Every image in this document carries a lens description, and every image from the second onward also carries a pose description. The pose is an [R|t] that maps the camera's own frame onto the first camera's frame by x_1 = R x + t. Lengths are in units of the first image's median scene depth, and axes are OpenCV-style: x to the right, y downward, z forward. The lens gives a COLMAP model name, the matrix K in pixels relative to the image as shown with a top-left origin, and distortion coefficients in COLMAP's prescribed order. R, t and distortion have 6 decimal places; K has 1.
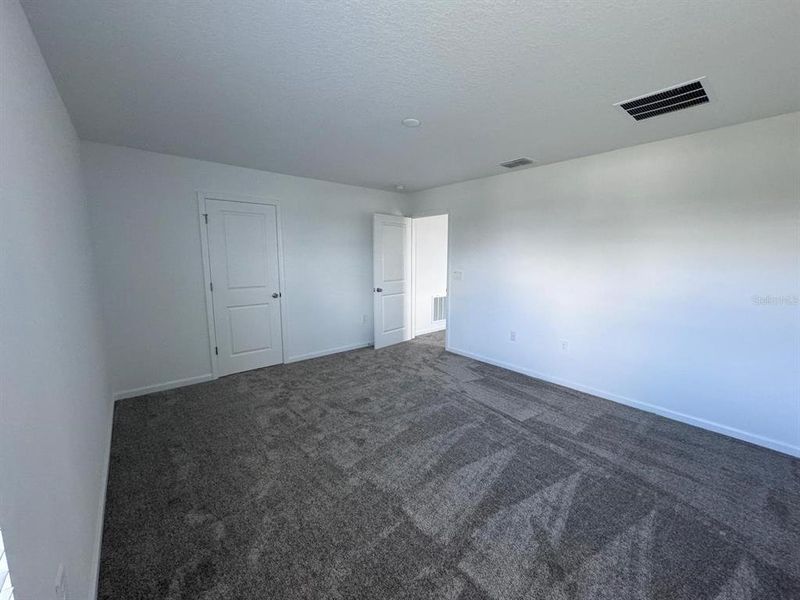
lens RADIAL K [[319.9, 0, 399.8], [0, 319.9, 299.9], [0, 0, 1]] dist [-0.002649, 0.000607]
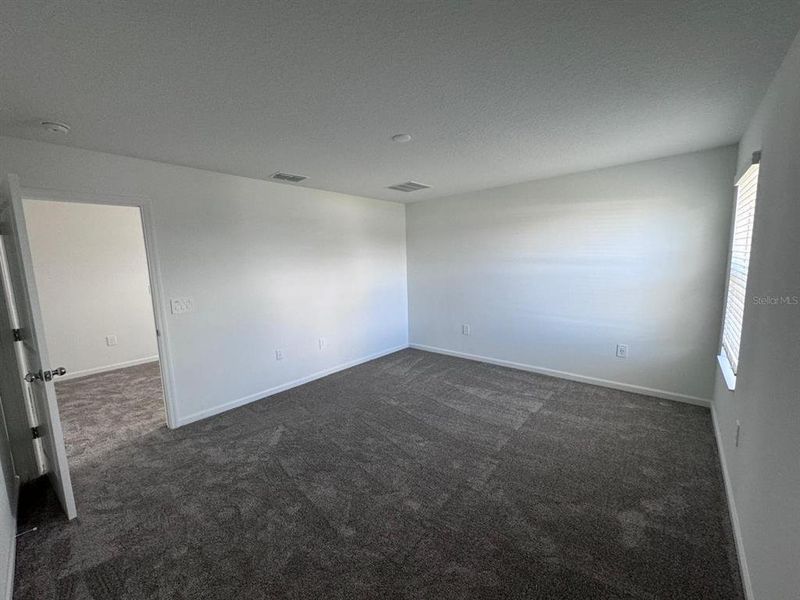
lens RADIAL K [[319.9, 0, 400.1], [0, 319.9, 300.3], [0, 0, 1]] dist [-0.002649, 0.000607]
pose [[-0.154801, -0.121913, 0.980395, -0.526366], [0.165045, 0.975220, 0.147329, -0.108133], [-0.974062, 0.184616, -0.130843, 0.644929]]
